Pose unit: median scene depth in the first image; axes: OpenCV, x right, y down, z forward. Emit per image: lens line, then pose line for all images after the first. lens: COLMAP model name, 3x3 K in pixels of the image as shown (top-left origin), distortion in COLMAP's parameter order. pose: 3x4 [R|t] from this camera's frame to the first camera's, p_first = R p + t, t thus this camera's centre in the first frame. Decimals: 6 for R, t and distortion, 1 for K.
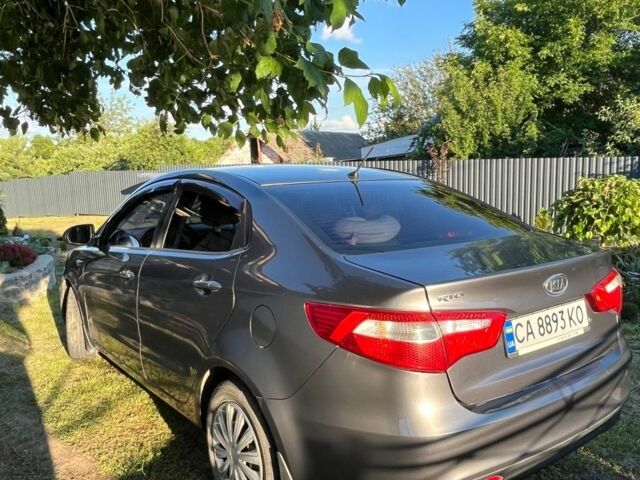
lens RADIAL K [[542.1, 0, 320.0], [0, 542.1, 240.0], [0, 0, 1]] dist [-0.047737, 0.003014]
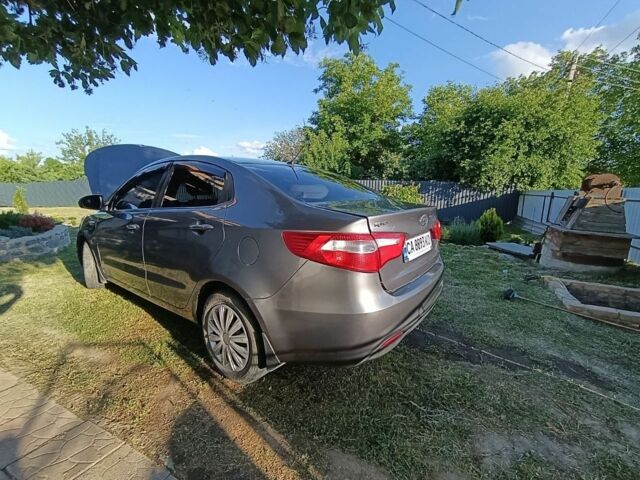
lens RADIAL K [[272.4, 0, 320.0], [0, 272.4, 240.0], [0, 0, 1]] dist [-0.026189, -0.000081]
pose [[0.954357, -0.017060, 0.298180, -0.134303], [-0.001040, 0.998171, 0.060438, 0.080254], [-0.298666, -0.057989, 0.952594, 0.219697]]
